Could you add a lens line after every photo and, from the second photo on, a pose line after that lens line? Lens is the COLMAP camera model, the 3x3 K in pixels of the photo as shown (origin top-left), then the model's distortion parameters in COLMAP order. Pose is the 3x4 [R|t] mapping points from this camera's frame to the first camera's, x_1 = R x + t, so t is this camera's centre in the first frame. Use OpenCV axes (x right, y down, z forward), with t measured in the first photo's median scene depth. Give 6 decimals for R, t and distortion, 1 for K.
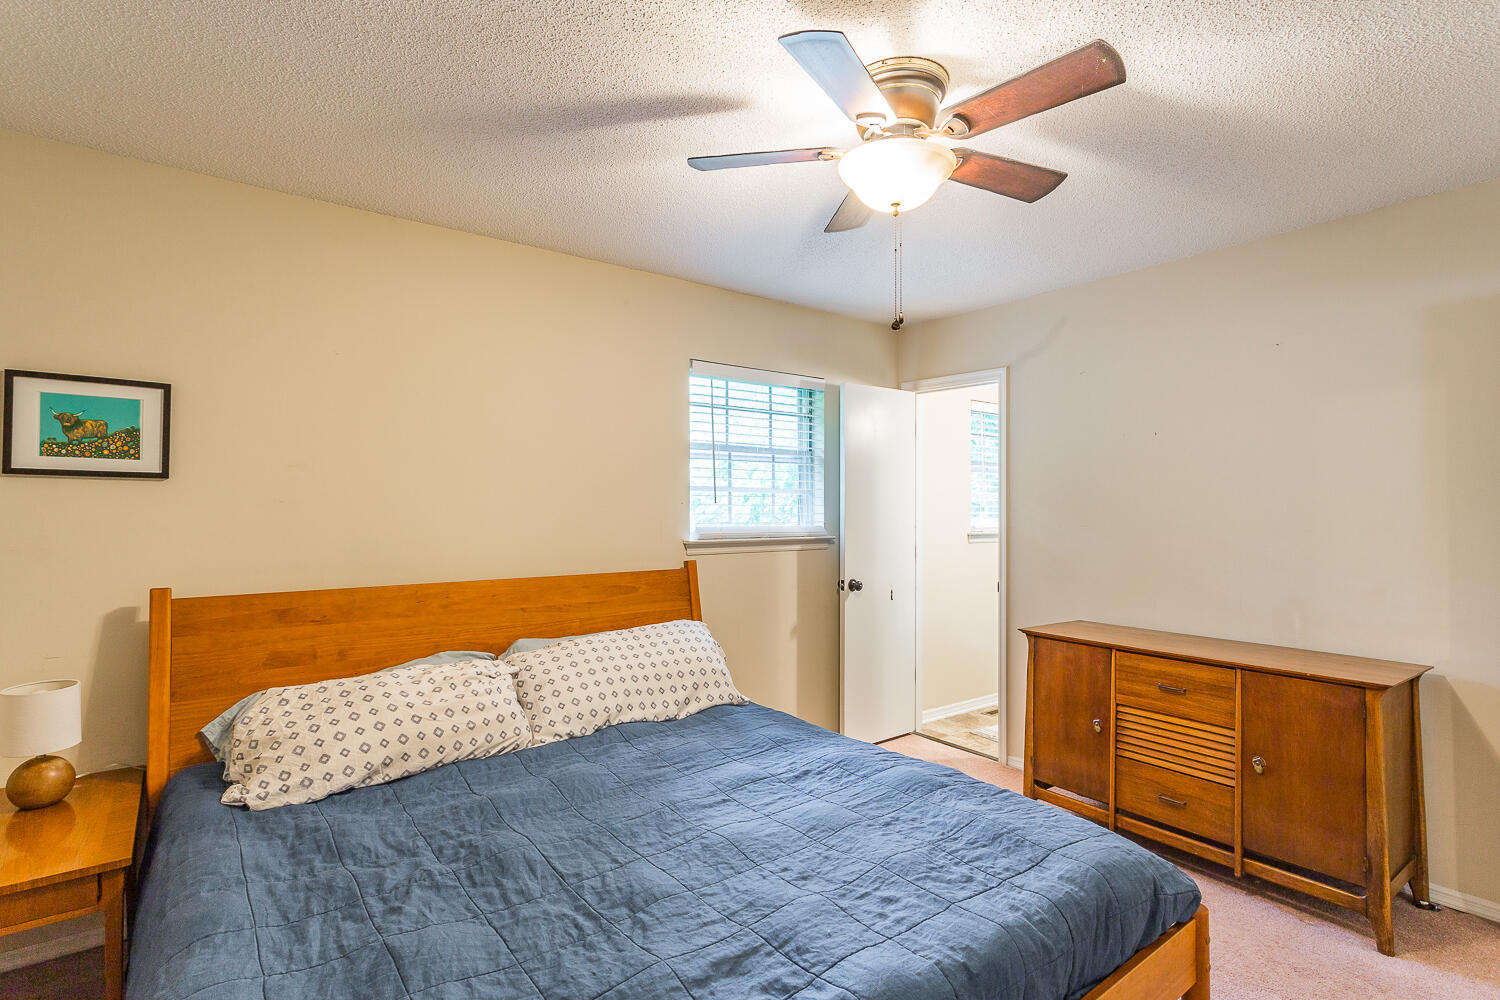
lens RADIAL K [[706.0, 0, 751.5], [0, 706.0, 496.8], [0, 0, 1]] dist [0.000848, 0.000457]
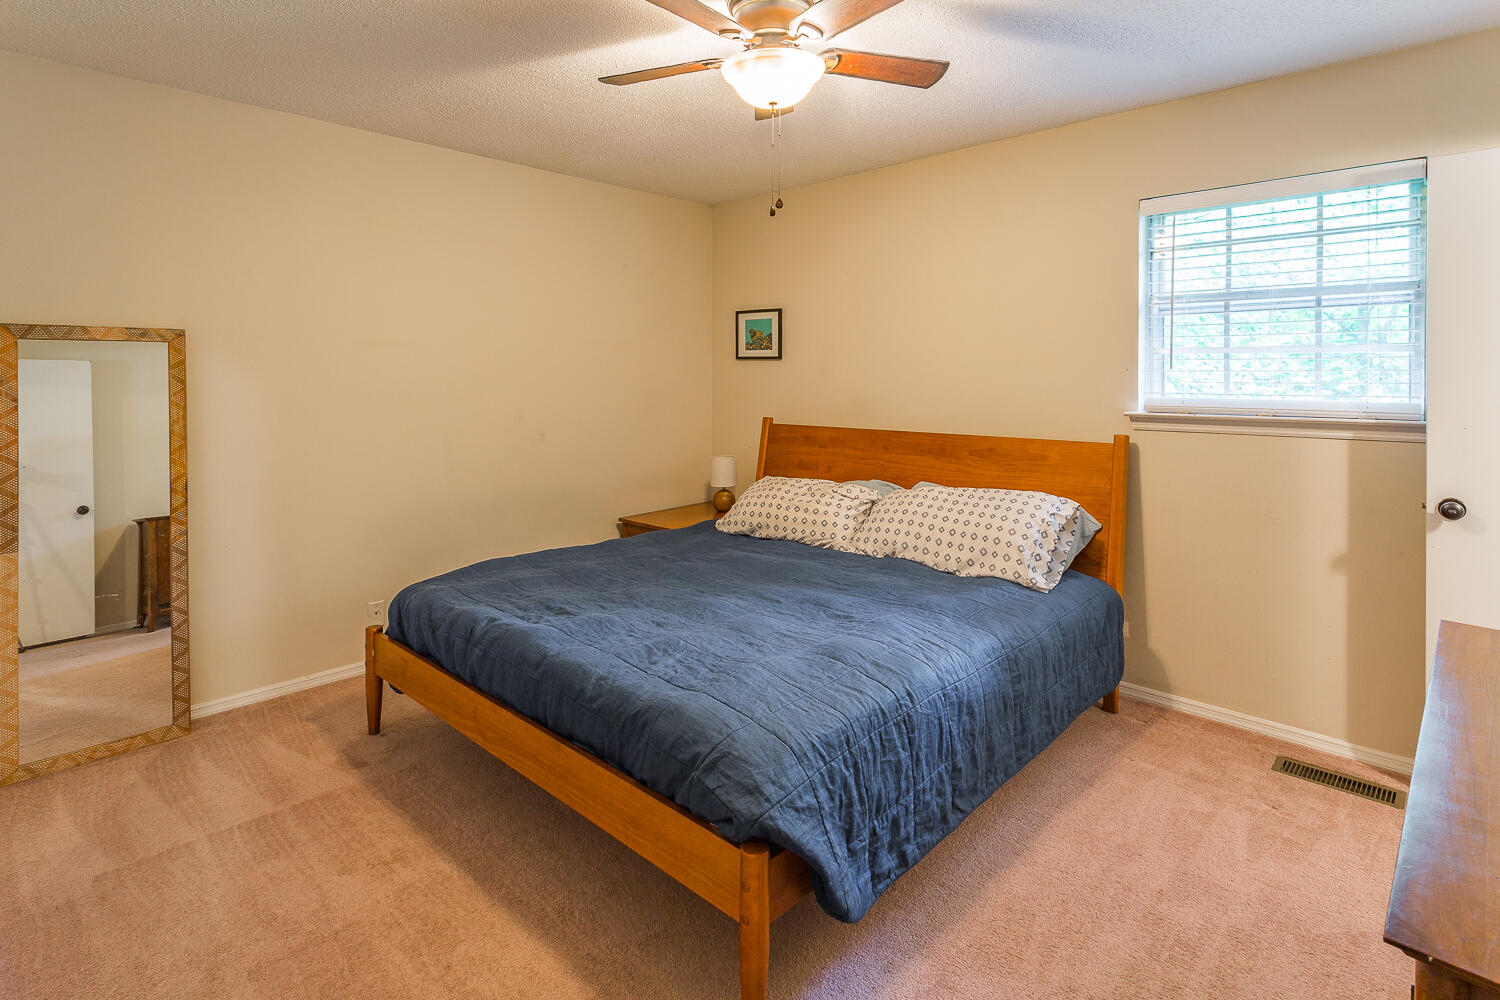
lens RADIAL K [[646.7, 0, 750.9], [0, 646.7, 382.9], [0, 0, 1]] dist [-0.000589, 0.000045]
pose [[0.244490, 0.006497, -0.969630, 0.741421], [0.011218, 0.999892, 0.009529, 0.017559], [0.969587, -0.013207, 0.244391, 0.471921]]
